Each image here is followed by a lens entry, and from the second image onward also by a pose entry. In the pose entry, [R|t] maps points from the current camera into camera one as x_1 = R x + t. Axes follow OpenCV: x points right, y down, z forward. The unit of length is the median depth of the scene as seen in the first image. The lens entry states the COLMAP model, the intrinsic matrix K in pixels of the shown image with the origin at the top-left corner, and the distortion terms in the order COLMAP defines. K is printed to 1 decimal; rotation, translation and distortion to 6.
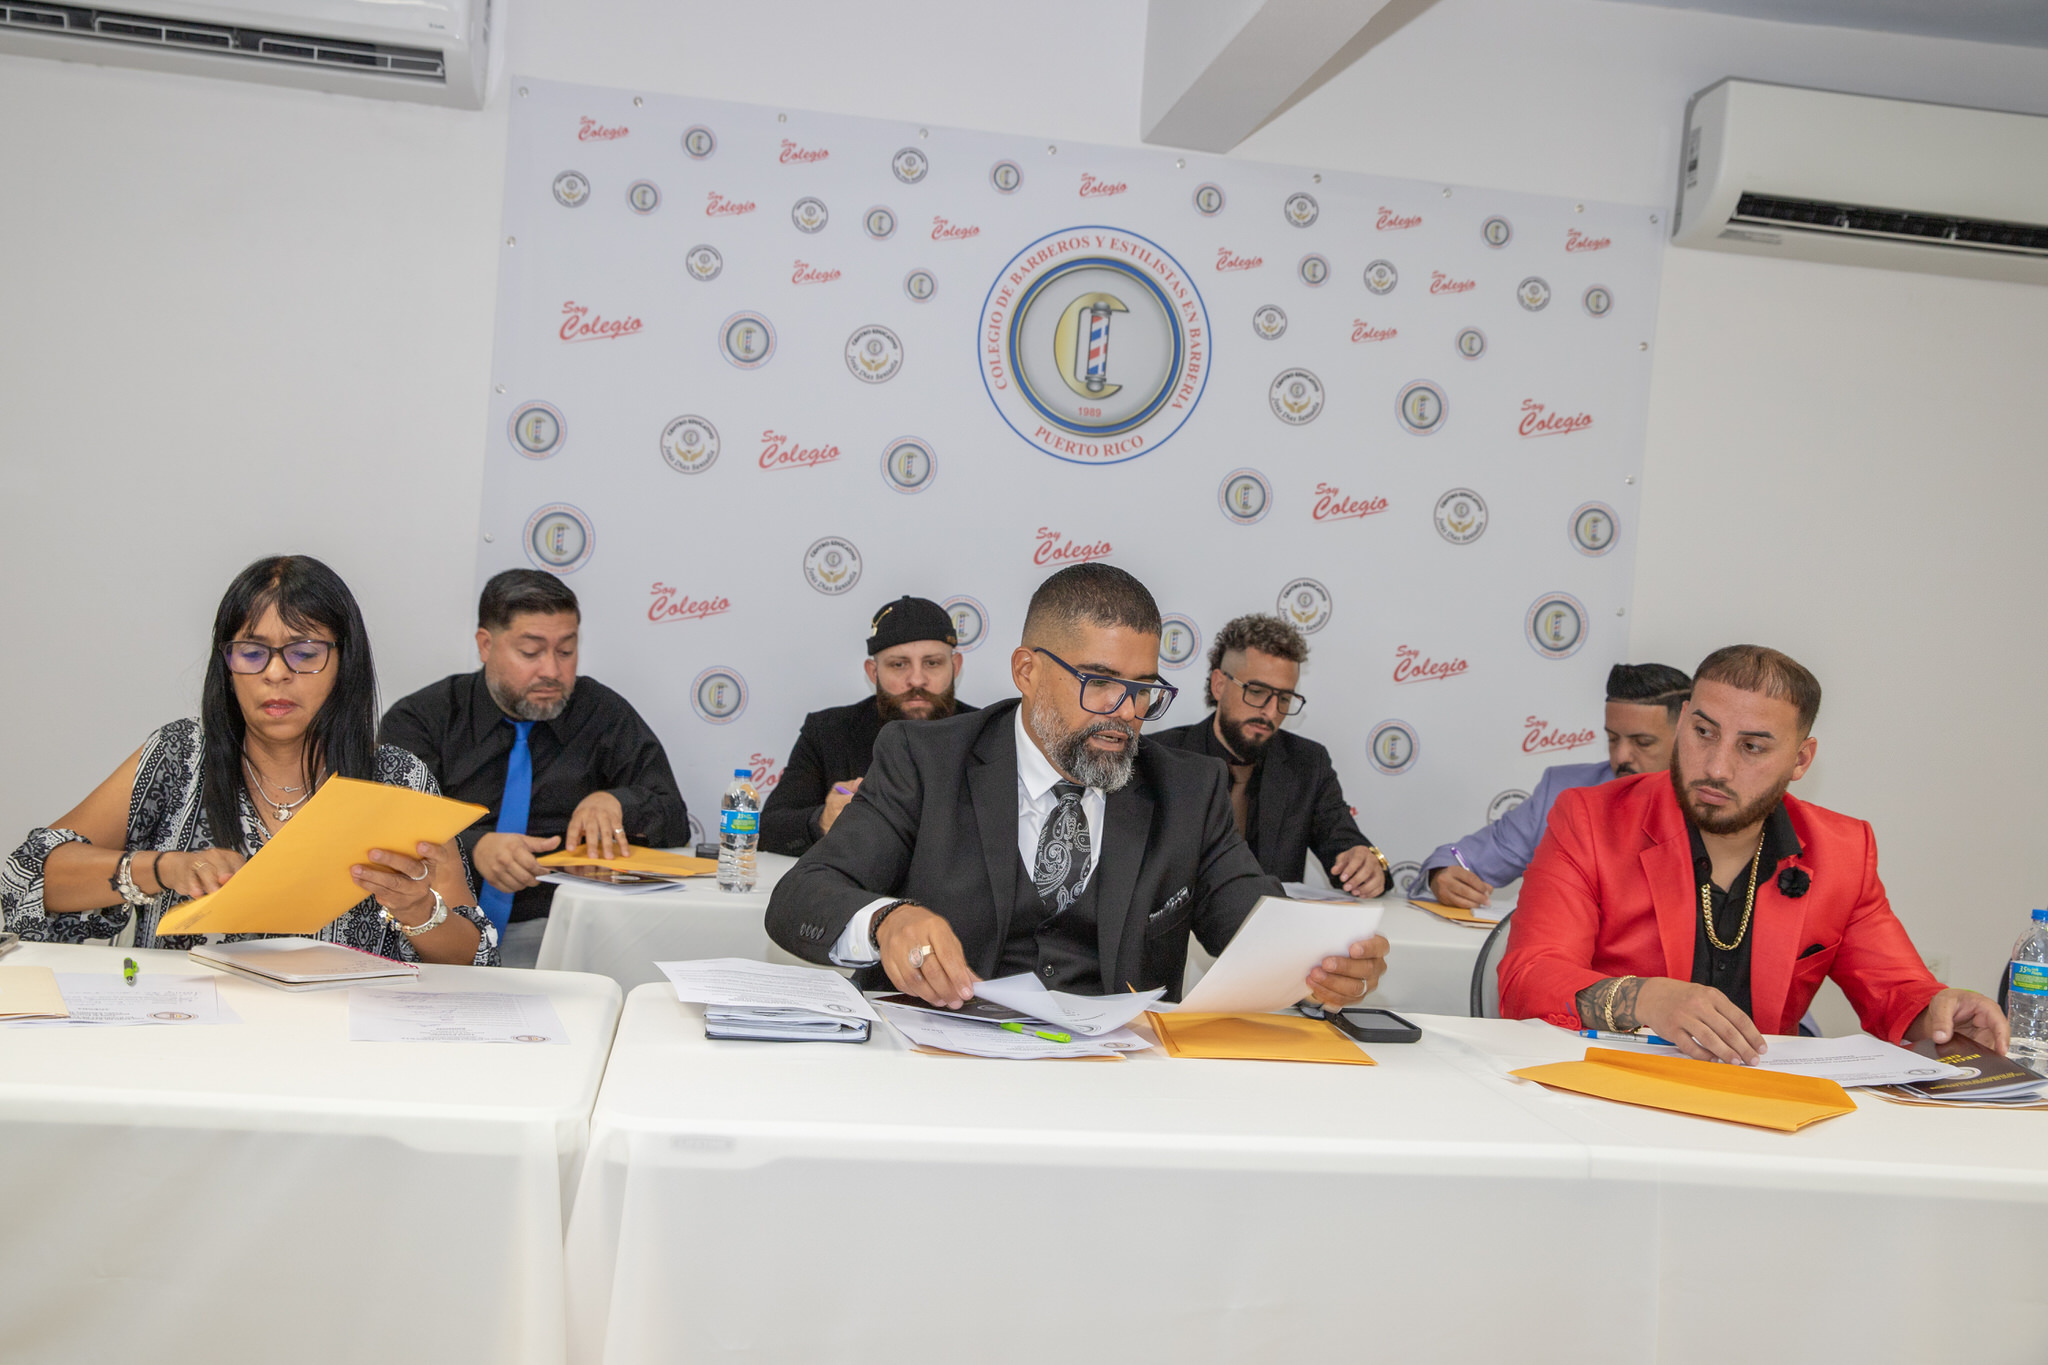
lens RADIAL K [[2198.8, 0, 985.8], [0, 2198.8, 679.9], [0, 0, 1]] dist [0.017511, 0.000000]
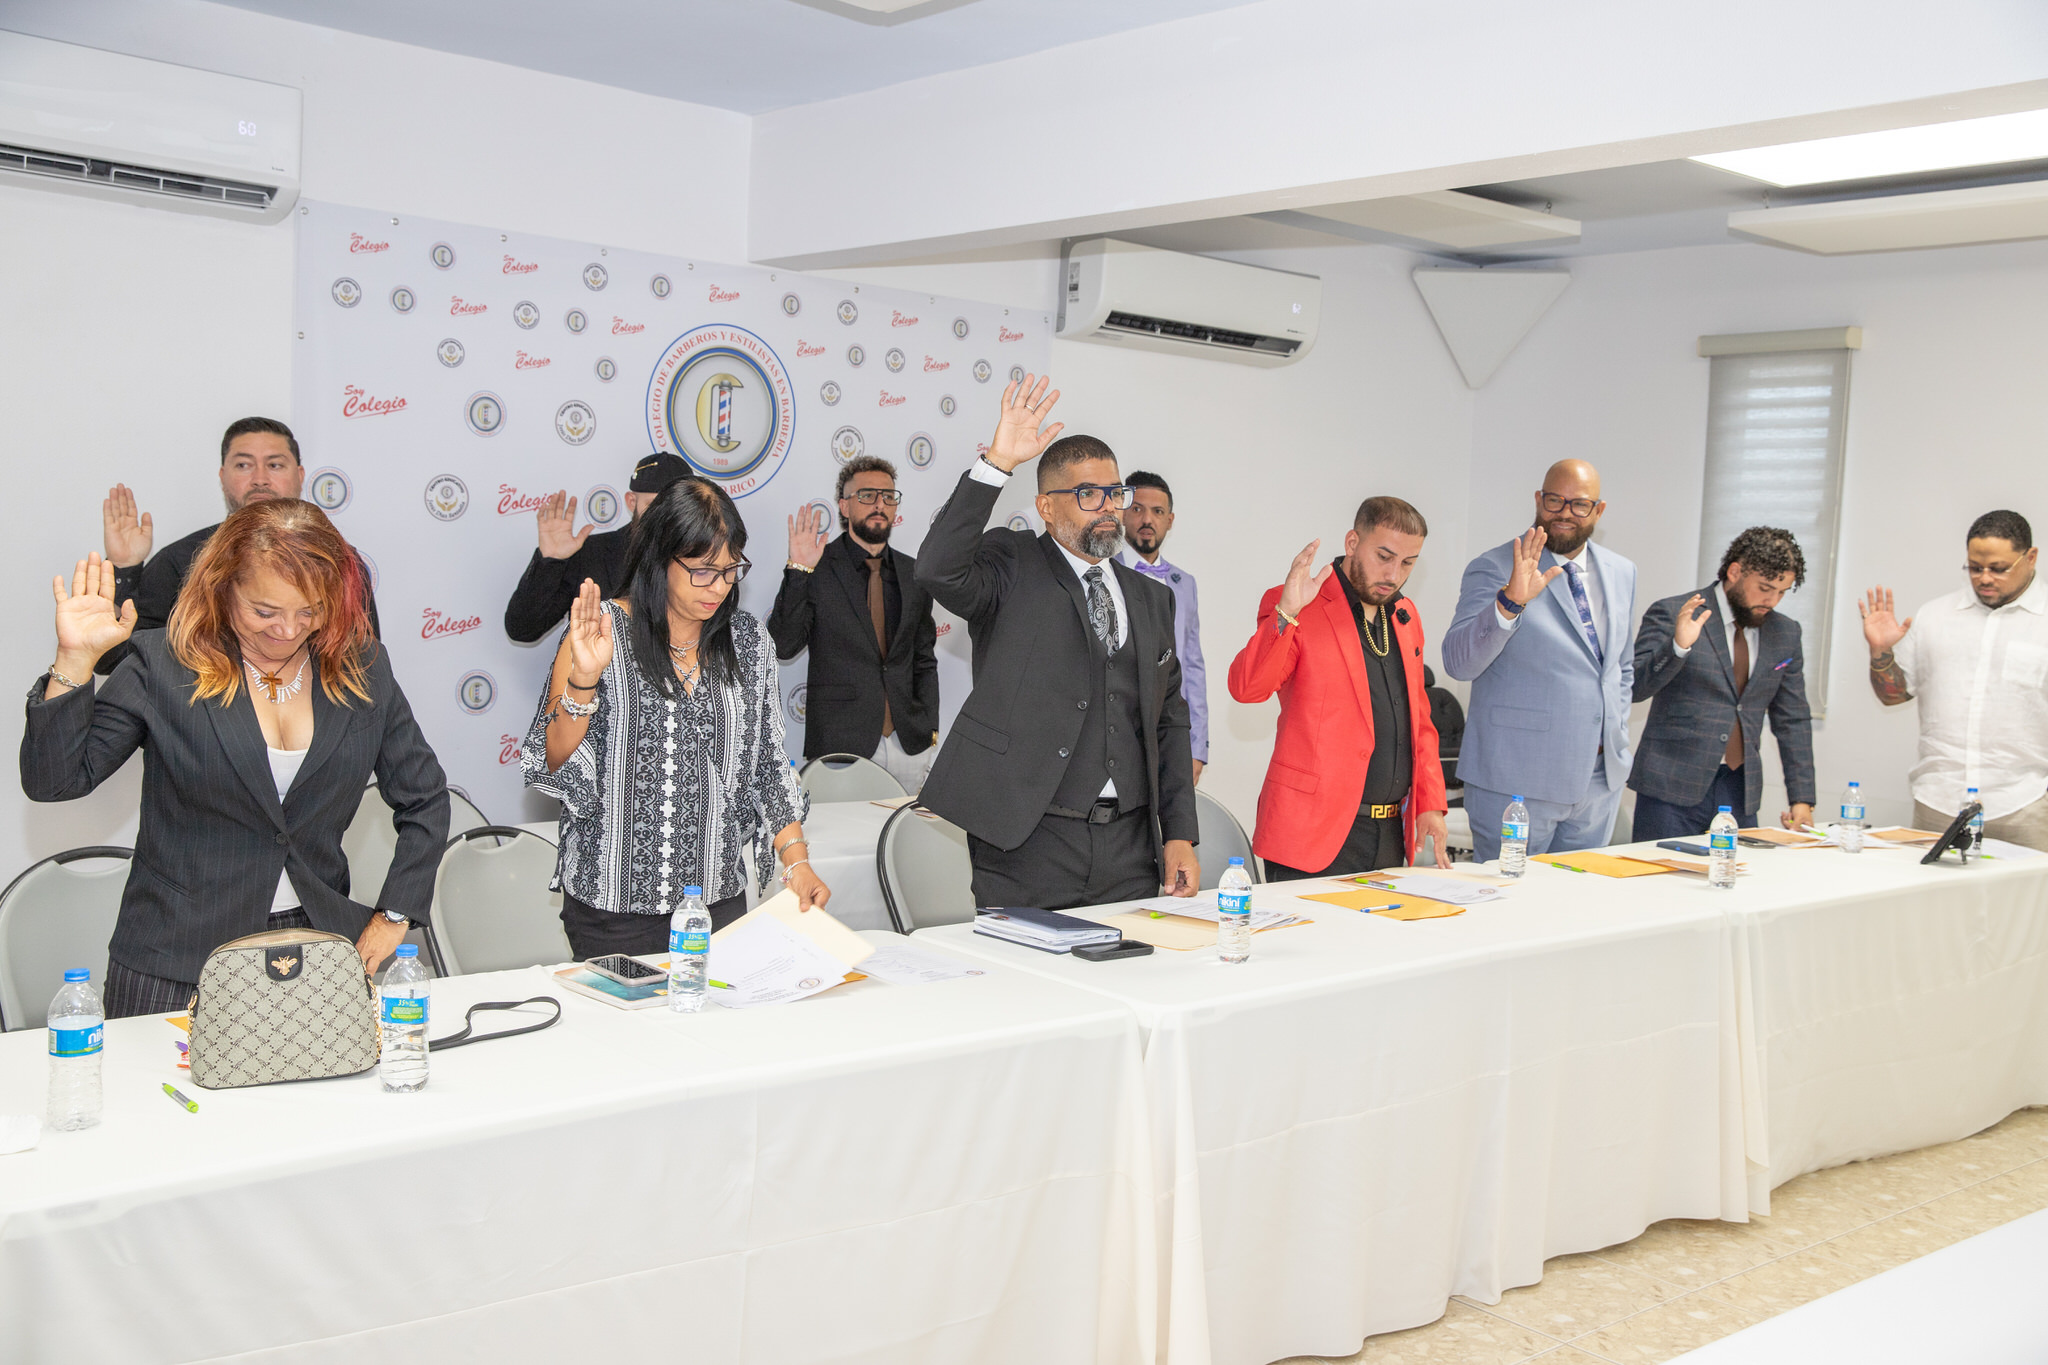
lens RADIAL K [[2014.3, 0, 1027.1], [0, 2014.3, 684.3], [0, 0, 1]] dist [0.008732, 0.000000]
pose [[0.839730, -0.077326, 0.537470, -0.474202], [0.027344, 0.994575, 0.100368, -0.104972], [-0.542315, -0.069585, 0.837289, -0.154944]]
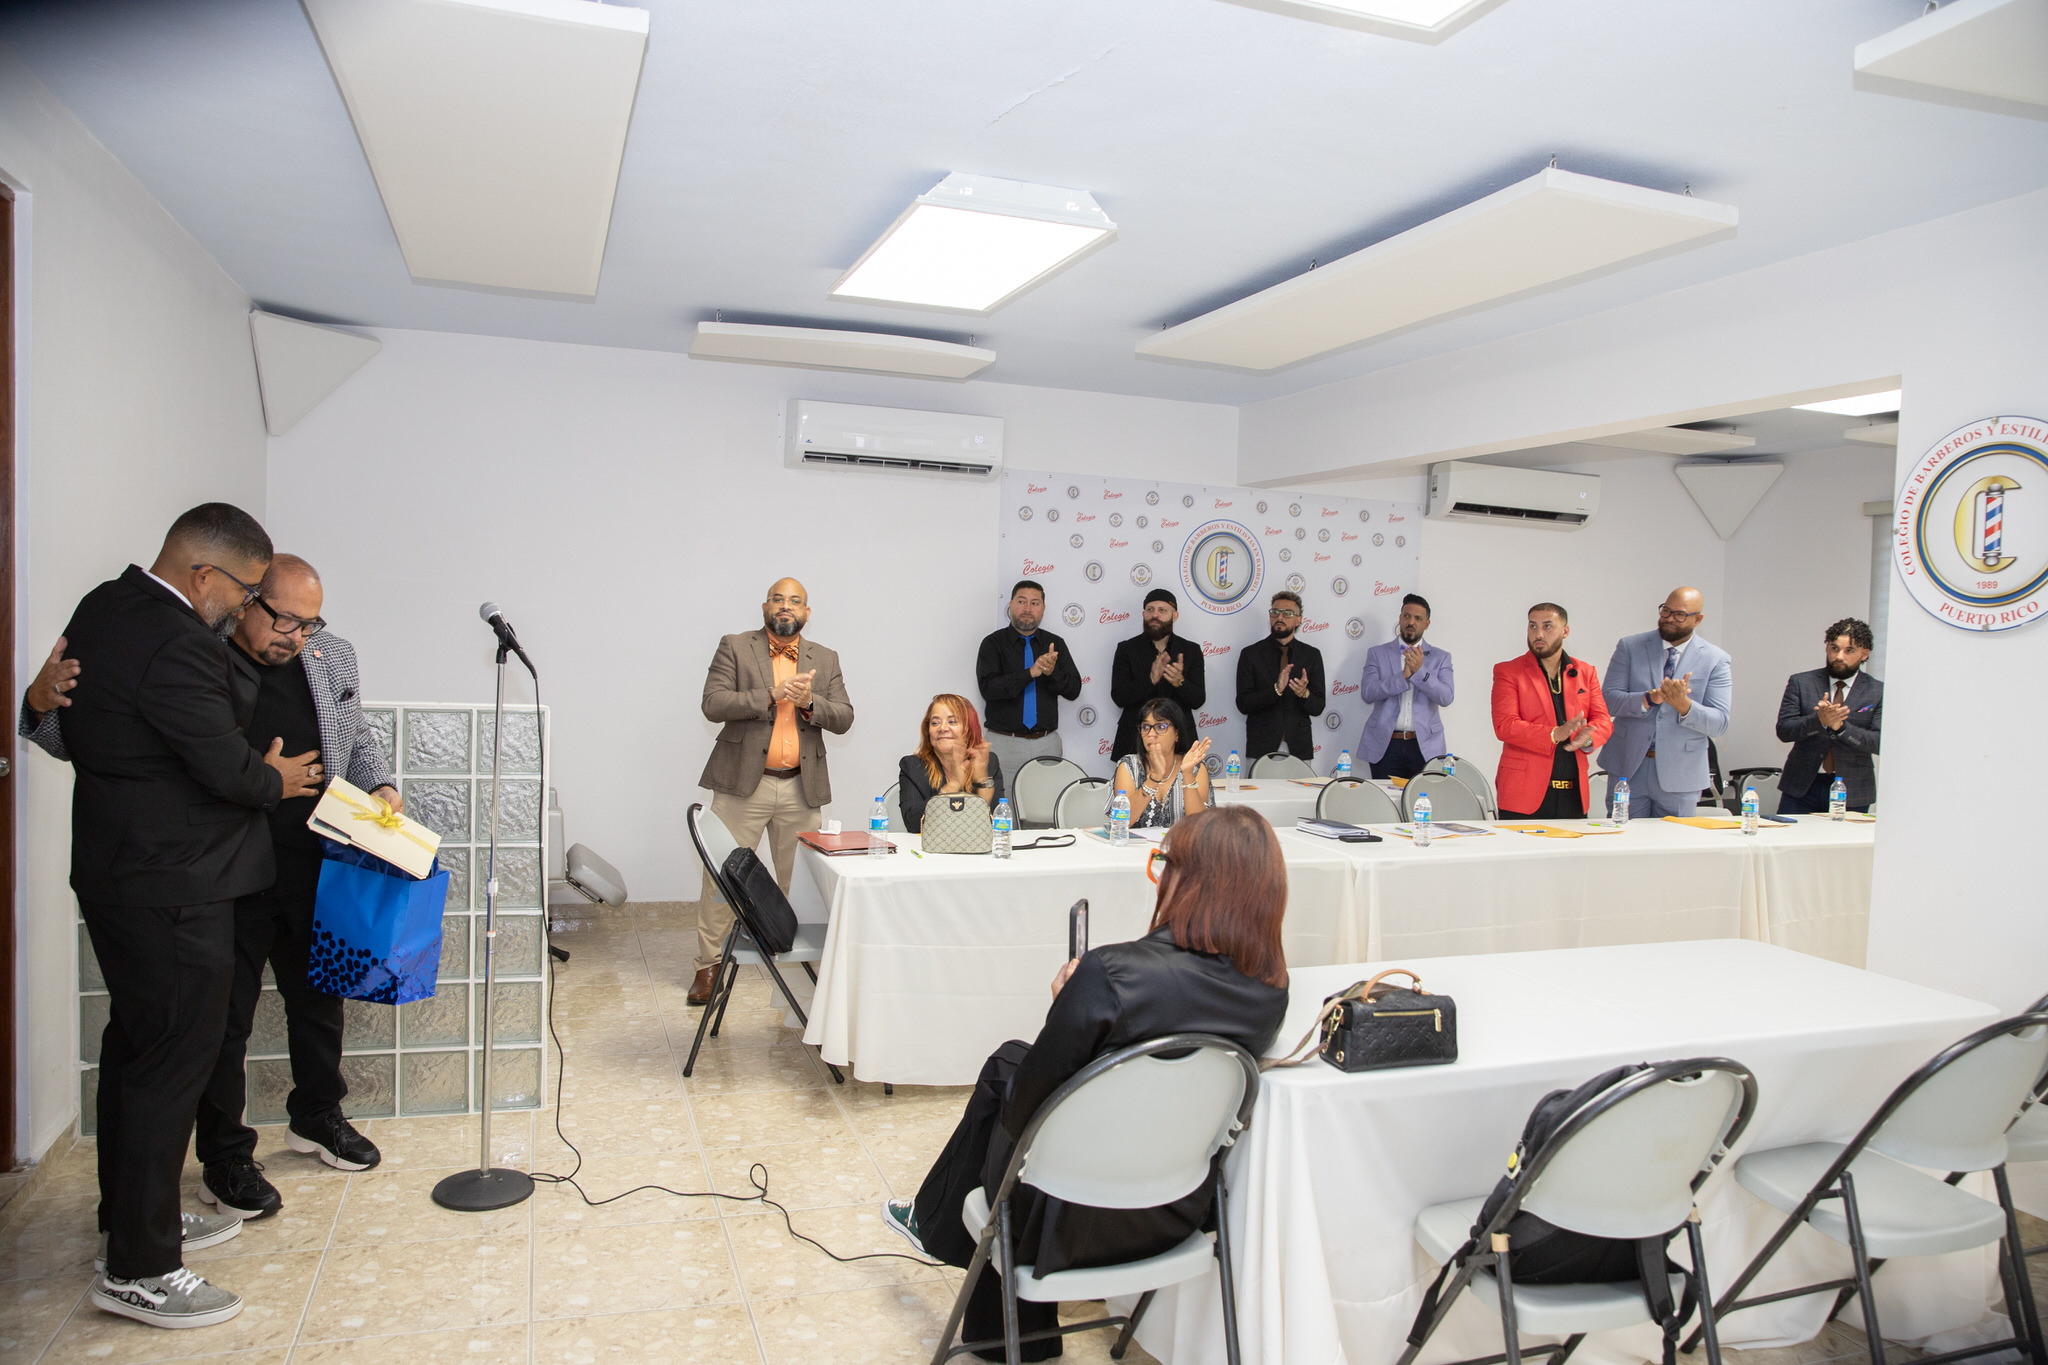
lens RADIAL K [[1416.5, 0, 1021.6], [0, 1416.5, 693.5], [0, 0, 1]] dist [-0.106416, 0.079672]
pose [[0.979369, -0.049864, 0.195831, -0.493625], [0.041047, 0.997963, 0.048831, -0.096924], [-0.197867, -0.039786, 0.979421, -0.527759]]
